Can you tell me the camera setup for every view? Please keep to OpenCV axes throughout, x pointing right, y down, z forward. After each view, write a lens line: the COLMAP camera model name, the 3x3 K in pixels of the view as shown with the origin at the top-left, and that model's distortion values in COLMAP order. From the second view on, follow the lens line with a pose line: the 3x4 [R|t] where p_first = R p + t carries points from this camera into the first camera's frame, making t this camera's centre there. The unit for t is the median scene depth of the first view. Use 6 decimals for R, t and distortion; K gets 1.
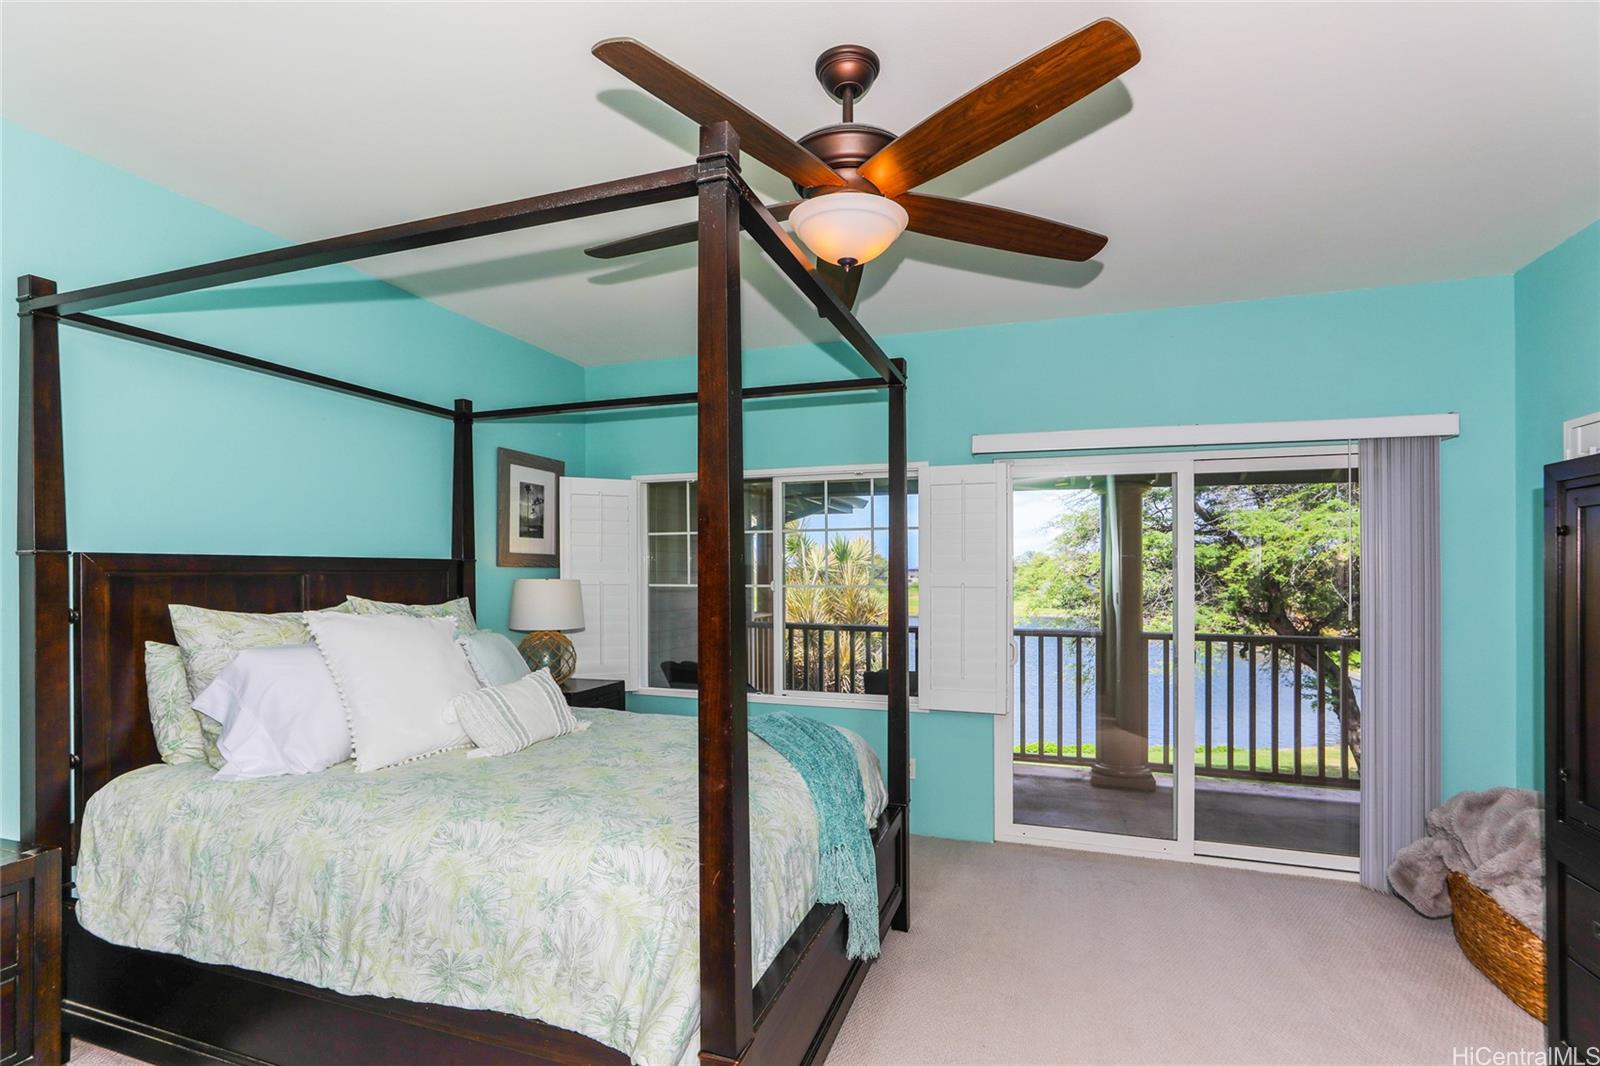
lens RADIAL K [[728.9, 0, 795.8], [0, 728.9, 555.9], [0, 0, 1]] dist [-0.029774, 0.011732]
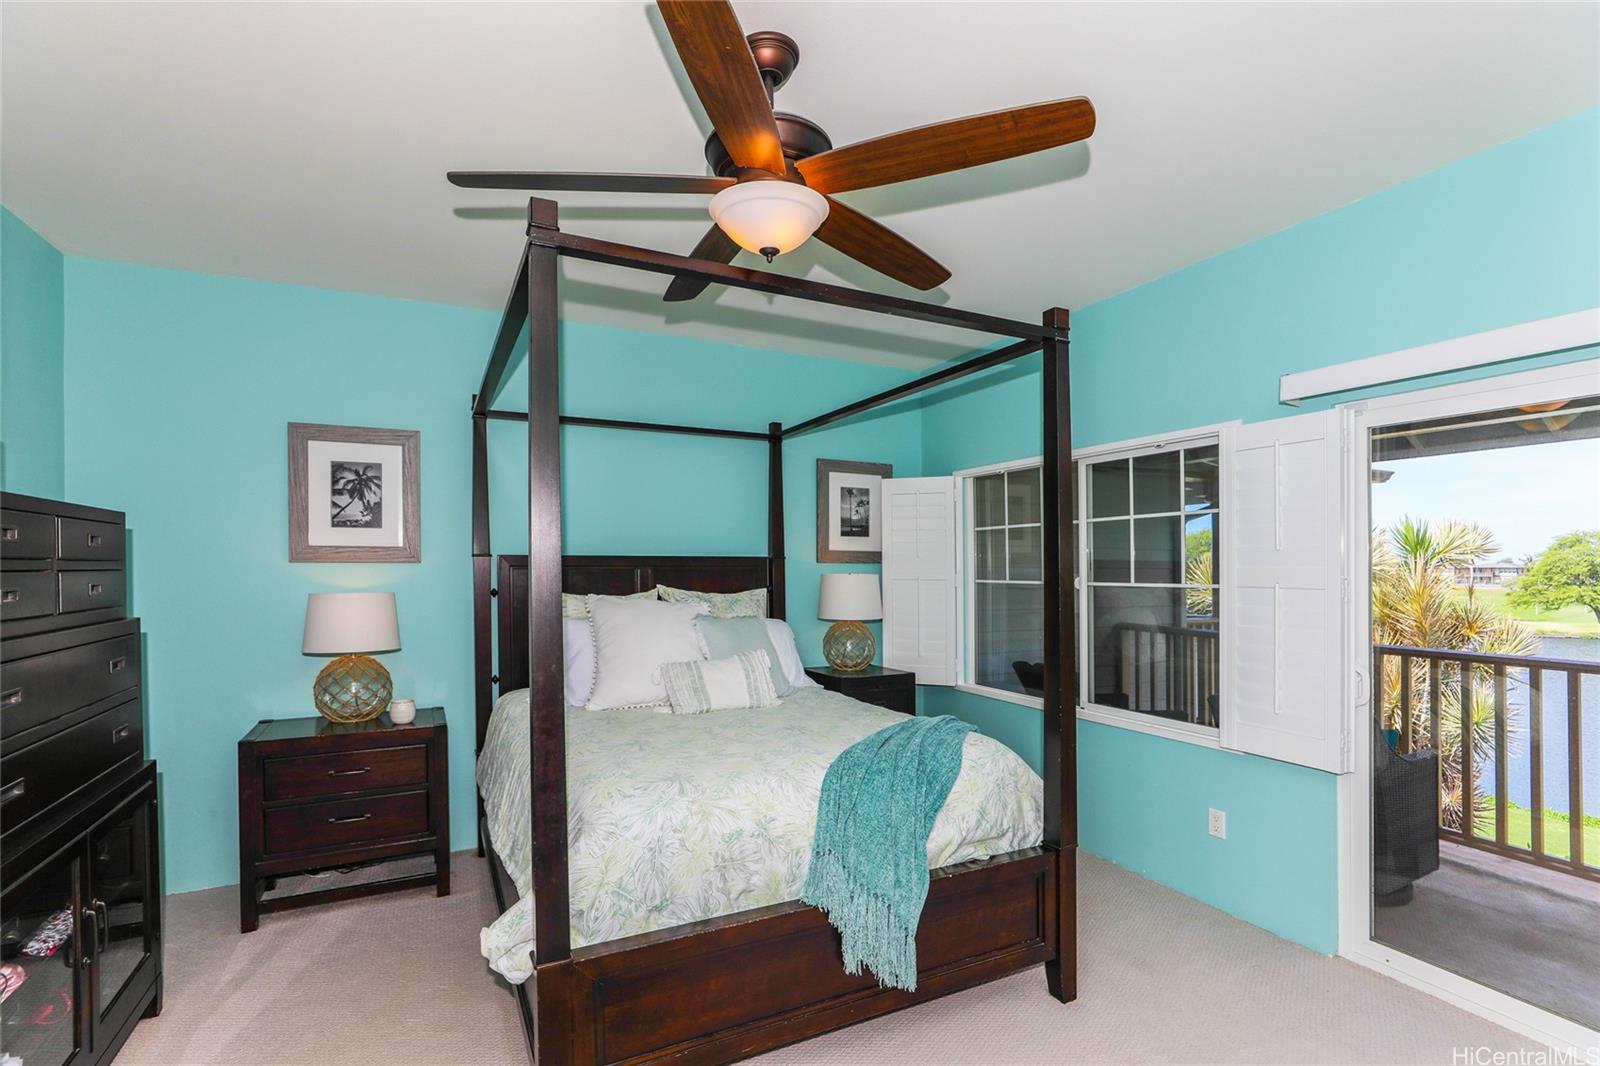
lens RADIAL K [[728.9, 0, 795.8], [0, 728.9, 555.9], [0, 0, 1]] dist [-0.029774, 0.011732]
pose [[0.720911, -0.011746, -0.692928, 0.352093], [0.014627, 0.999892, -0.001732, 0.005212], [0.692874, -0.008887, 0.721004, 0.140303]]
